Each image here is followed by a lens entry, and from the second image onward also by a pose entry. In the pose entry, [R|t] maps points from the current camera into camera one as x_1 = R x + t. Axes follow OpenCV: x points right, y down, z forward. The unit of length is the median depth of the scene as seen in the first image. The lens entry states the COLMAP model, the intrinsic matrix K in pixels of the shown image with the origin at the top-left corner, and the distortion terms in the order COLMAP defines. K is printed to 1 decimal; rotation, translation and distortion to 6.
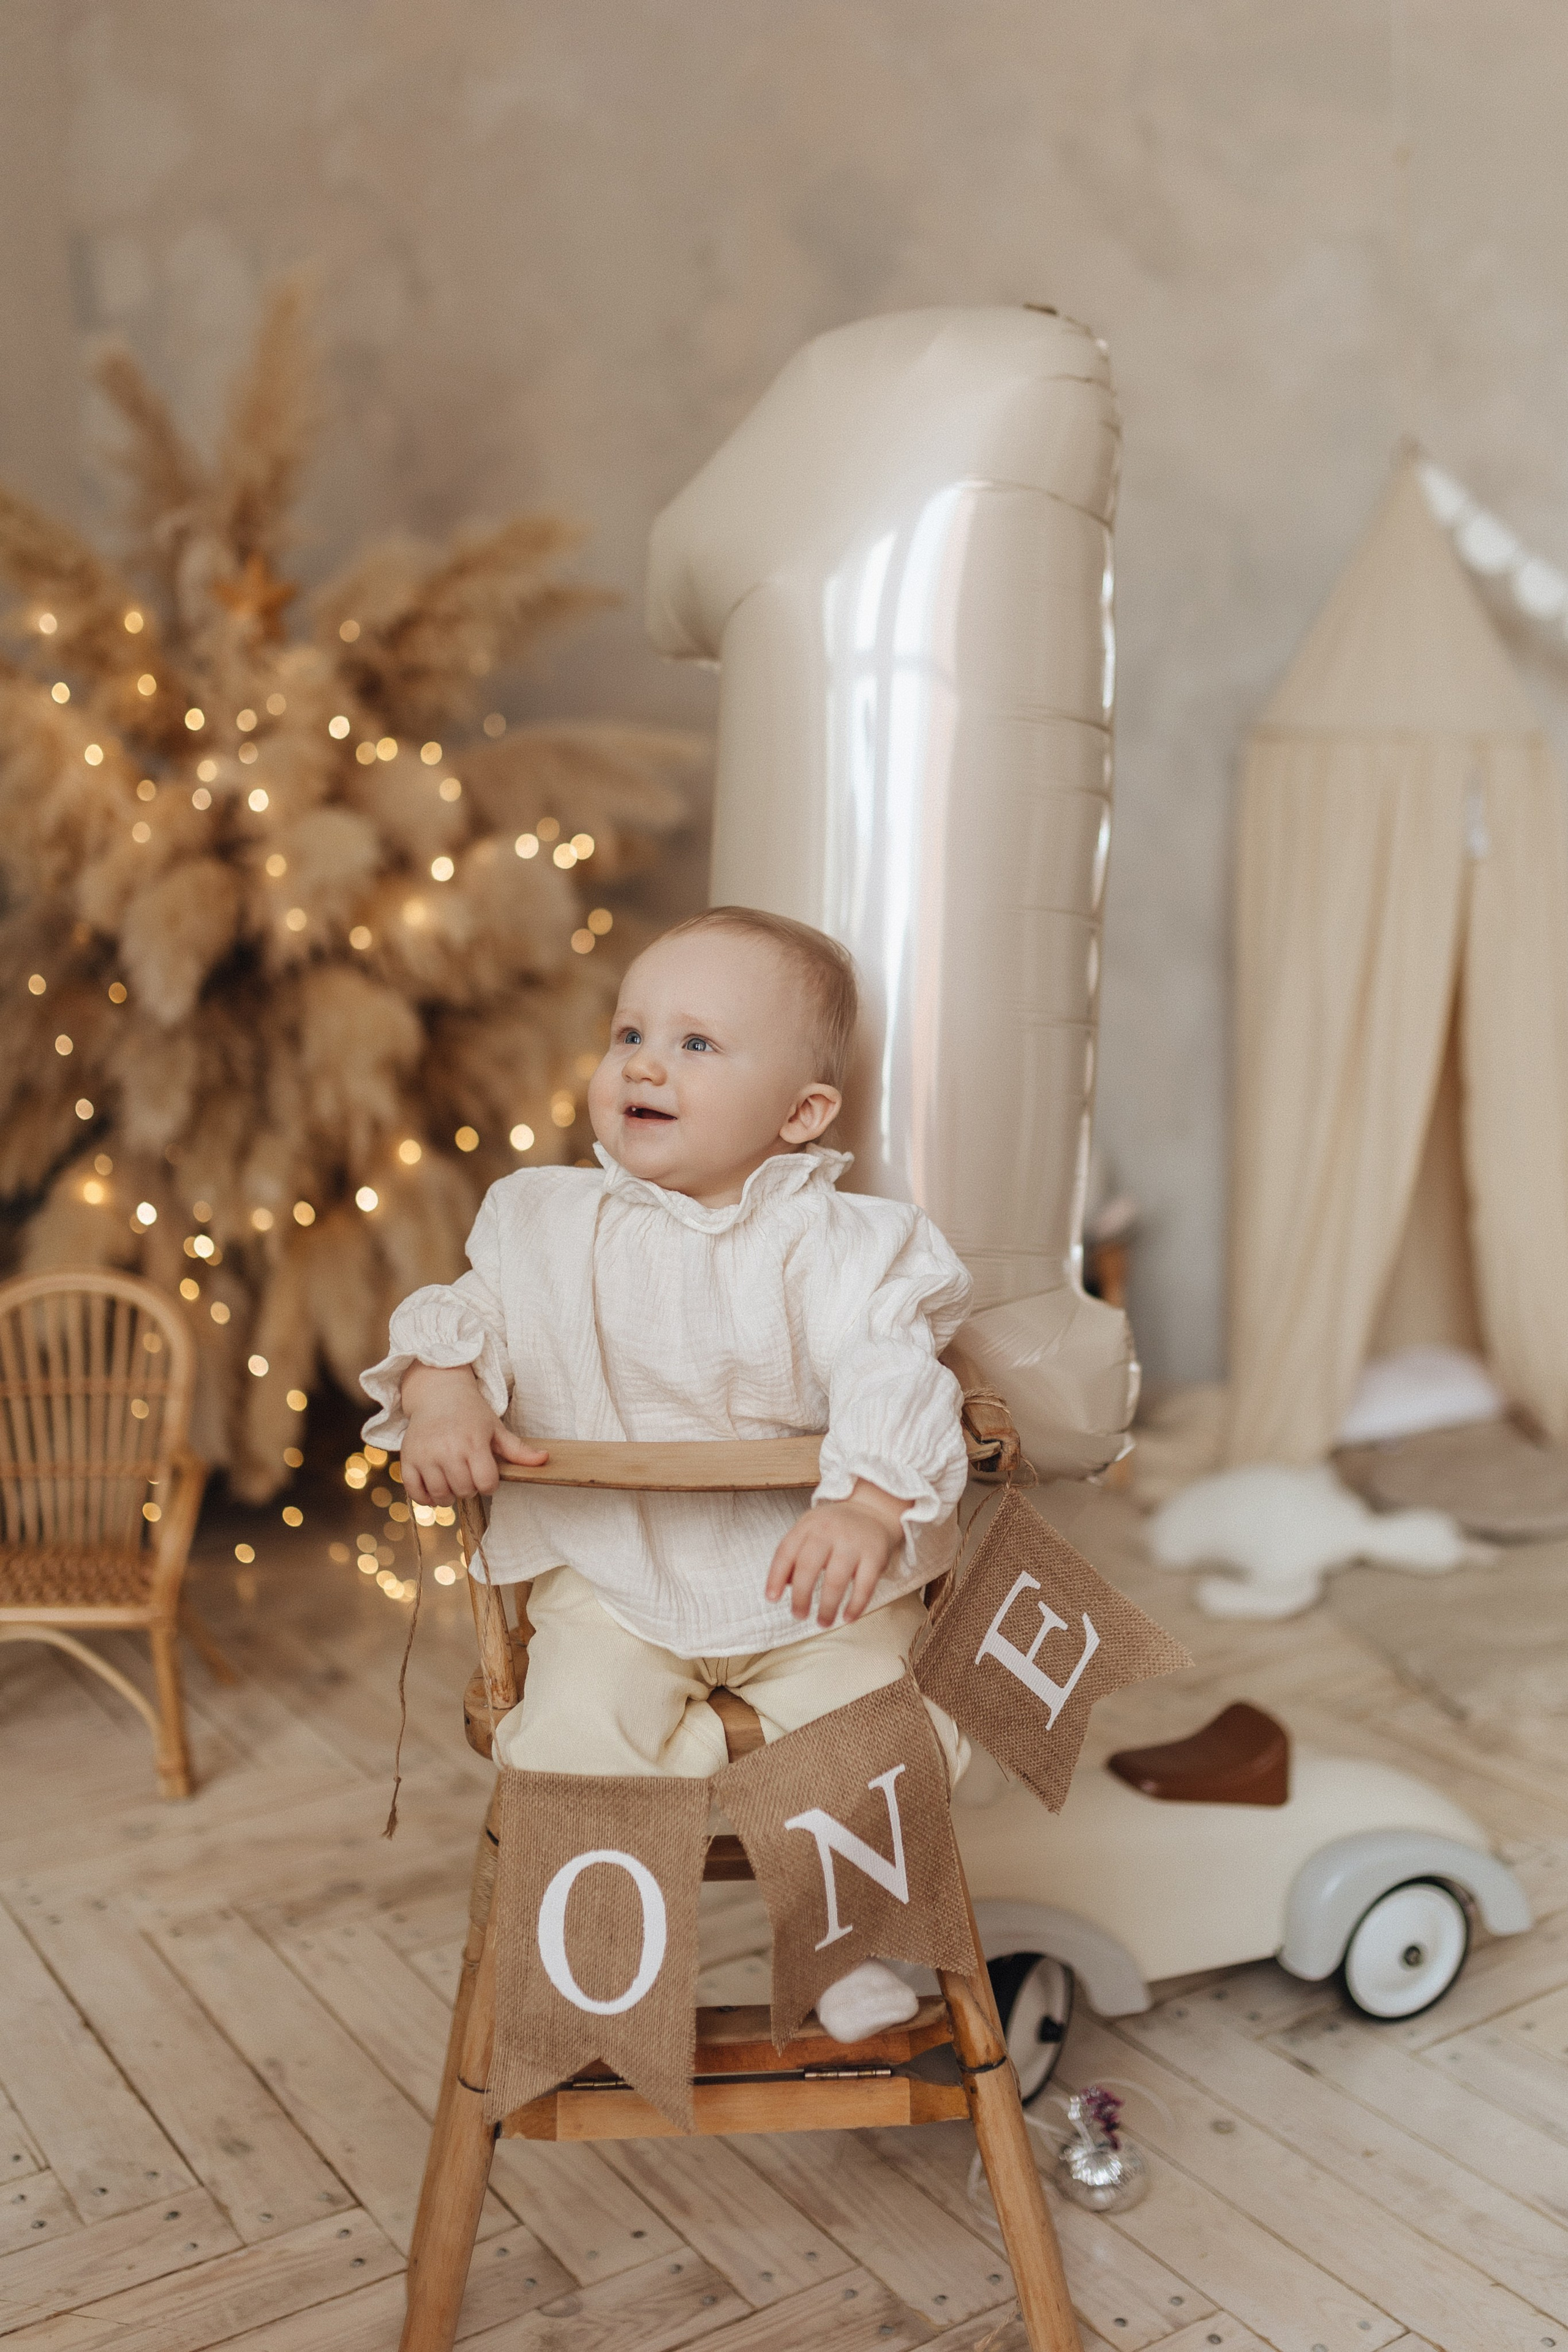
lens RADIAL K [[2245.4, 0, 790.6], [0, 2245.4, 1181.6], [0, 0, 1]] dist [0.000006, 0.016878]
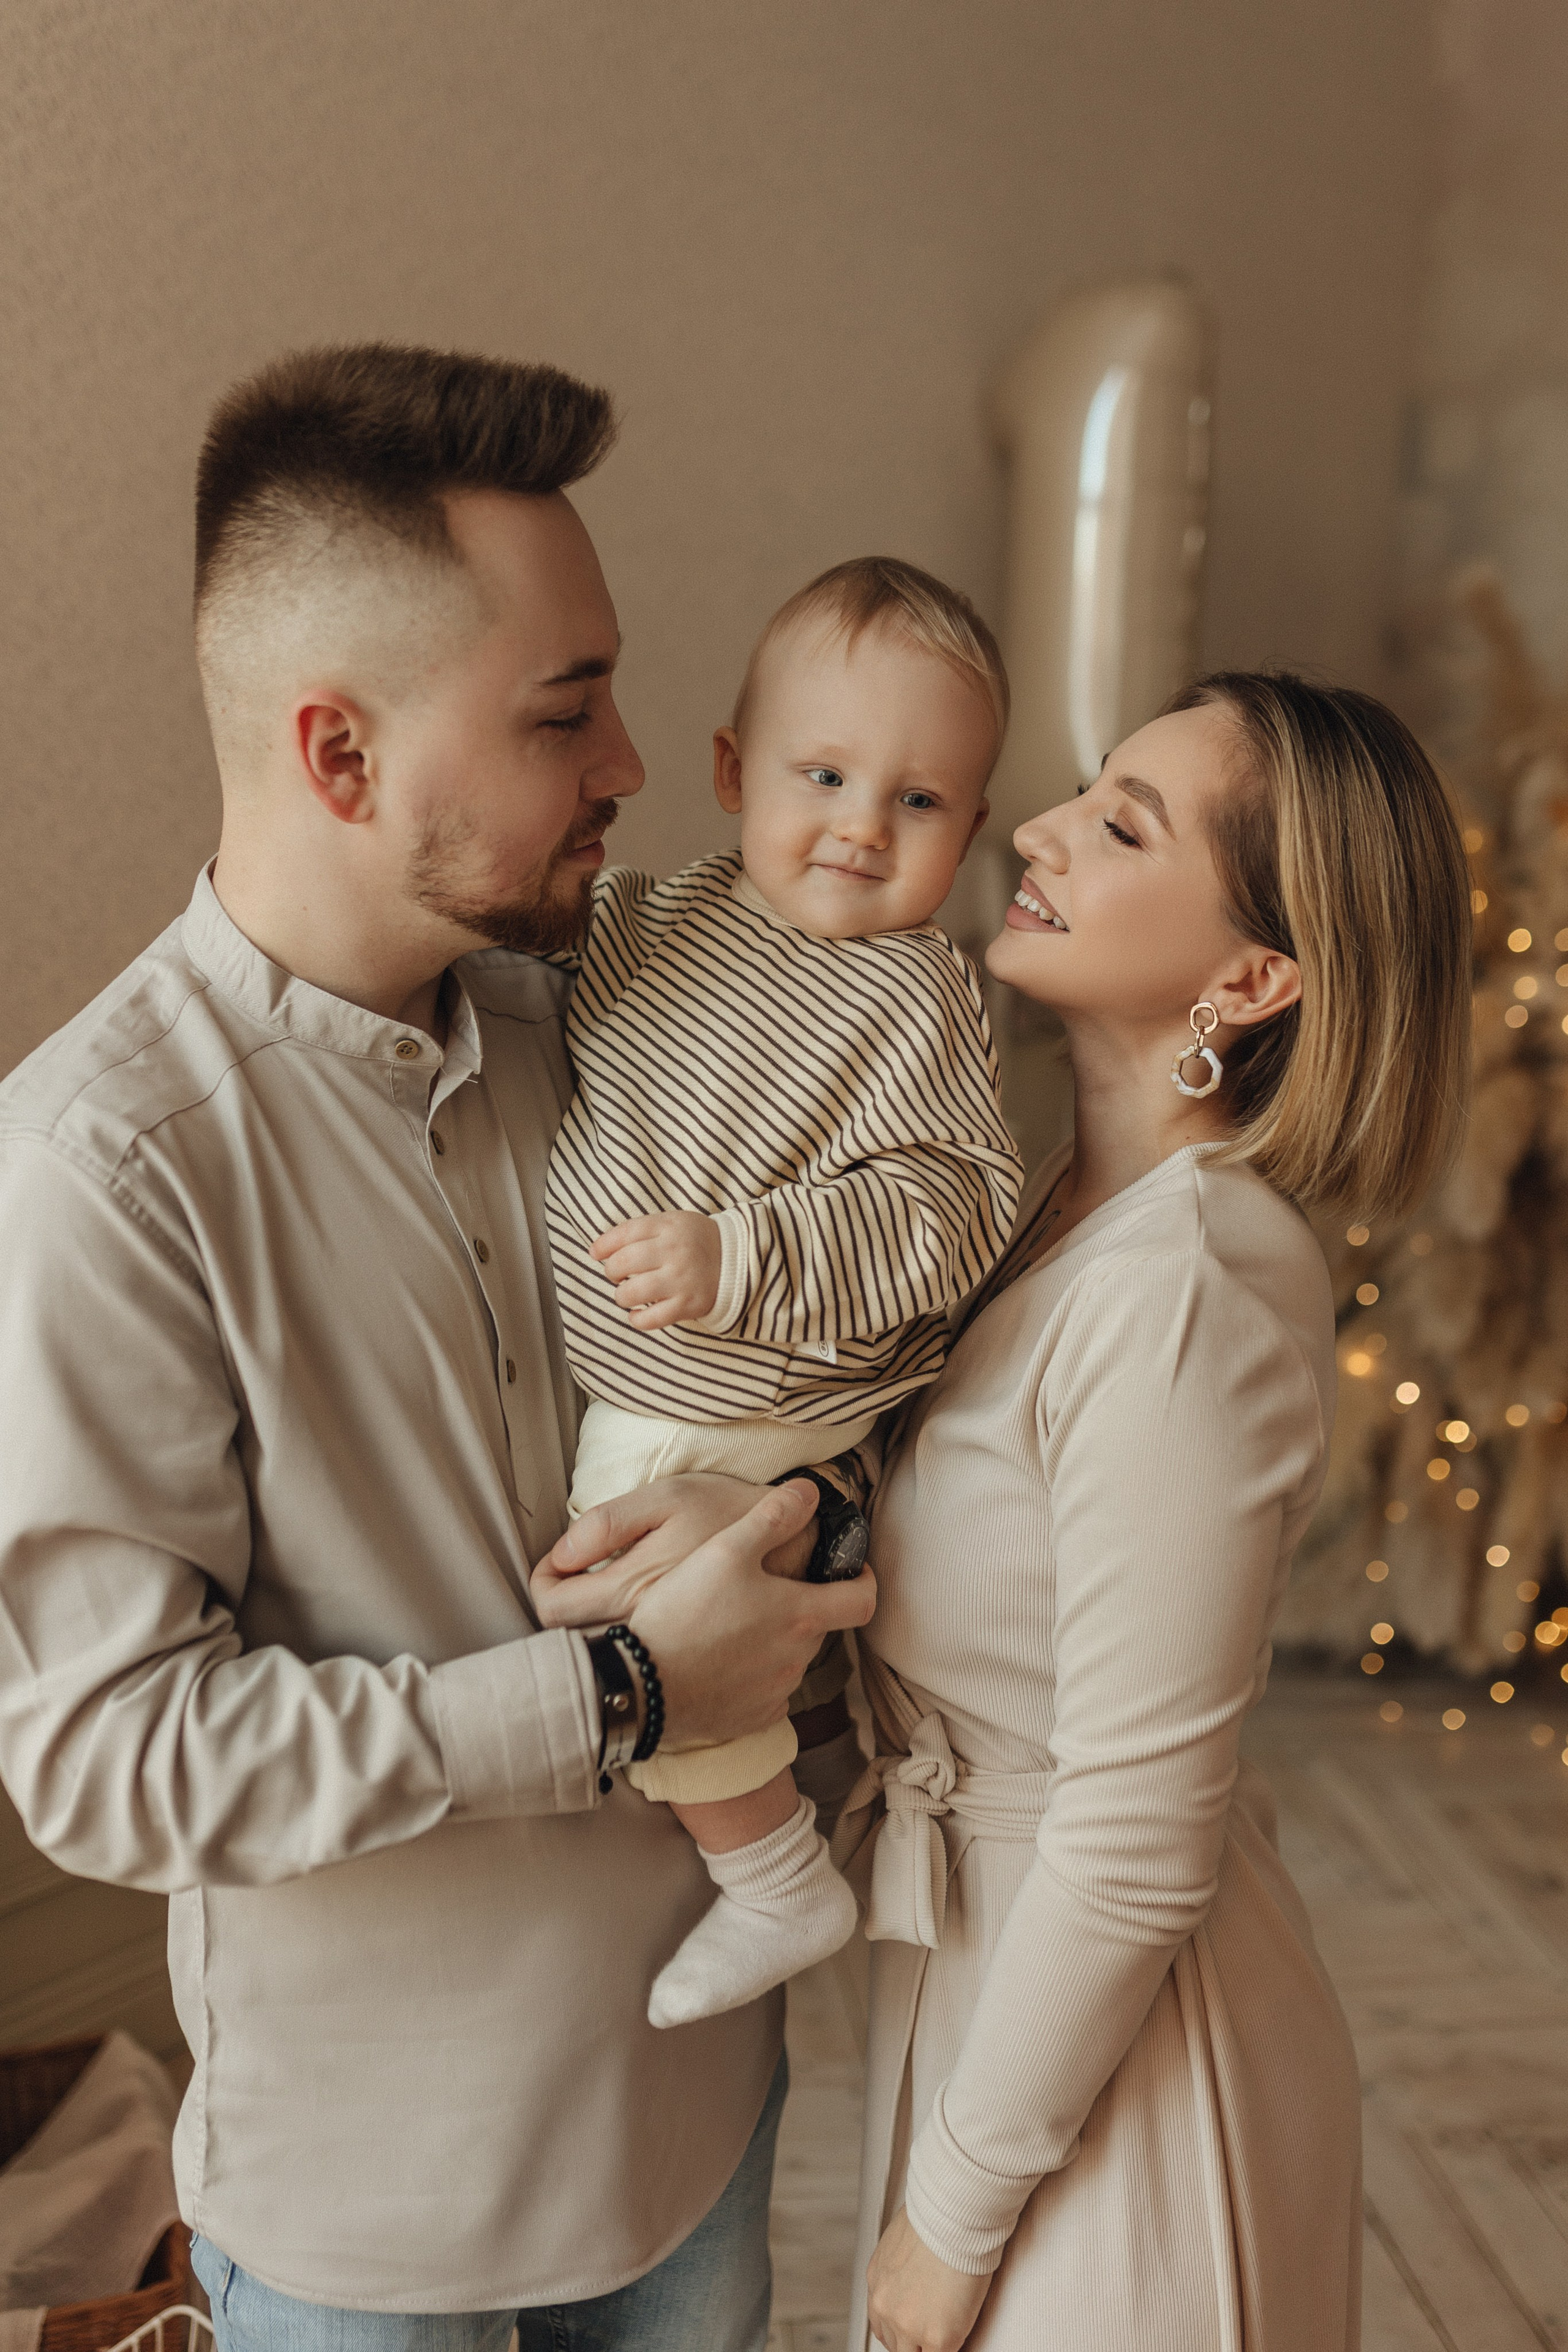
lens RADIAL K [[2234.4, 0, 784.0], [0, 2234.4, 1176.0], [0, 0, 1]] dist [0.008362, 0.002279]
pose [[0.893971, 0.131332, -0.428449, -0.181228], [-0.119223, 0.991337, 0.055112, -0.185579], [0.431975, 0.001813, 0.901884, -0.152954]]
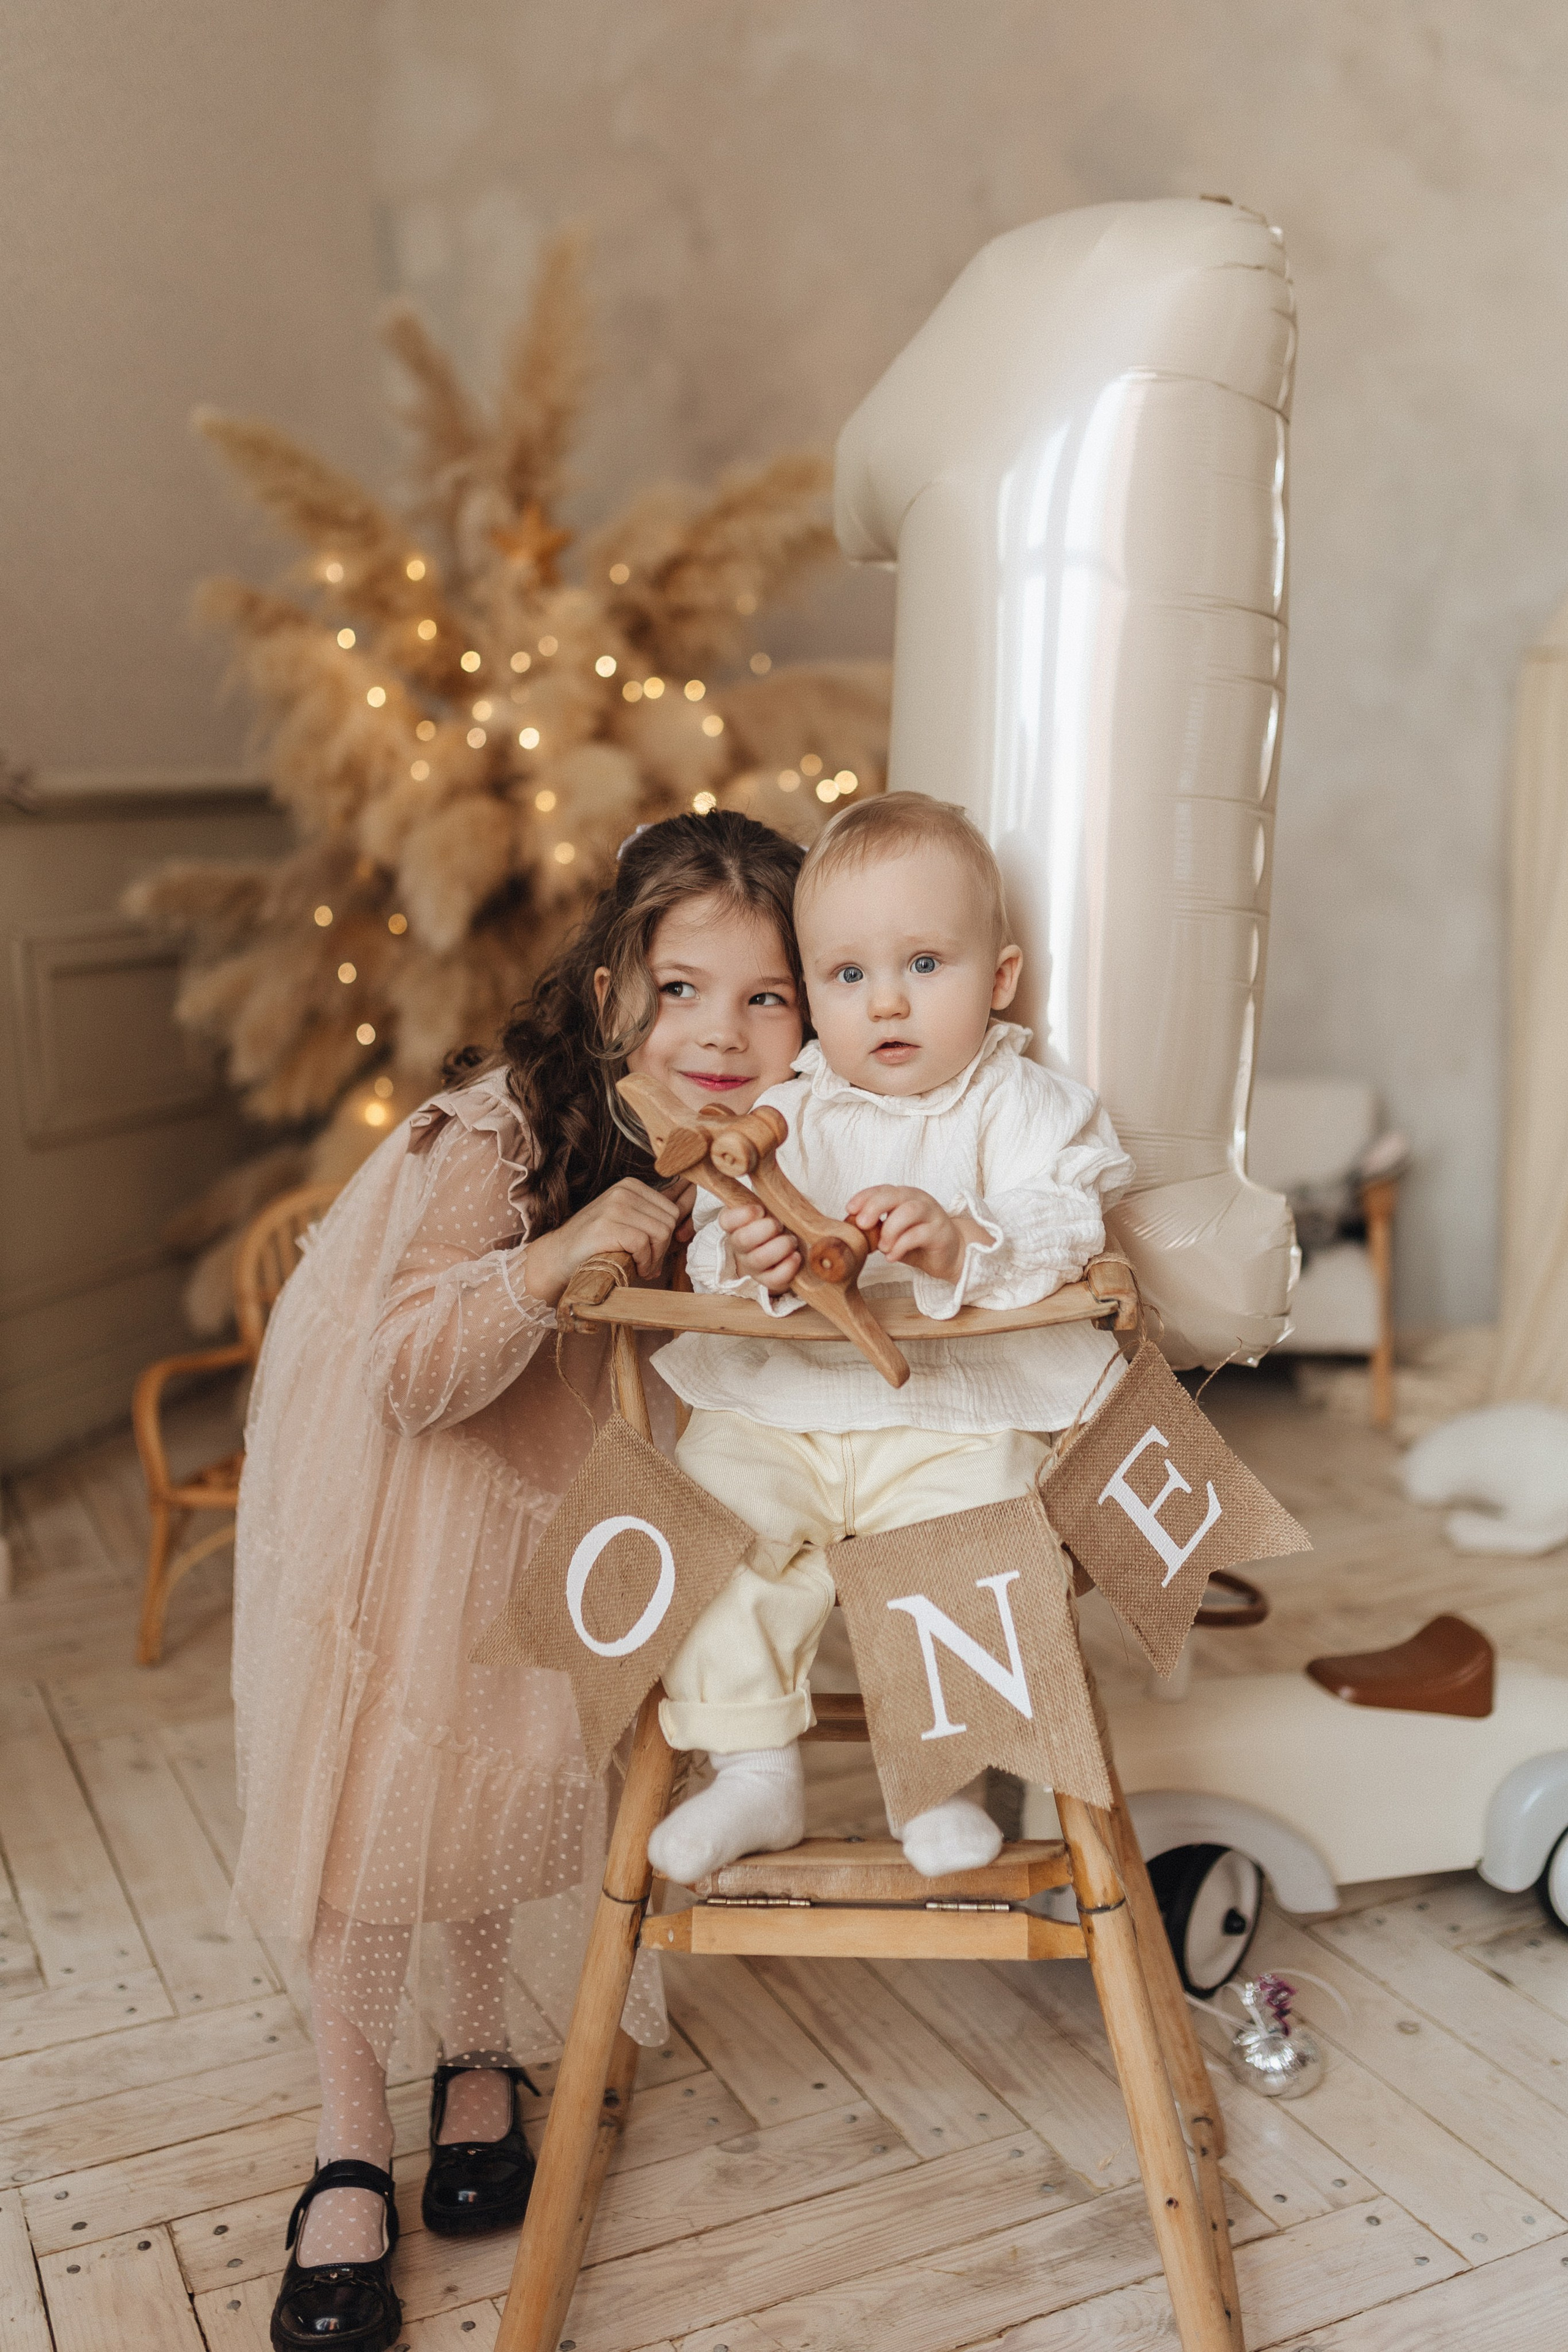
lens RADIAL K [[2234.4, 0, 784.0], [0, 2234.4, 1176.0], [0, 0, 1]] dist [0.008362, 0.002279]
pose [[0.989505, 0.011771, -0.144019, 0.052039], [-0.009602, 0.999830, 0.015745, 0.026047], [0.144180, -0.014197, 0.989450, -0.019761]]
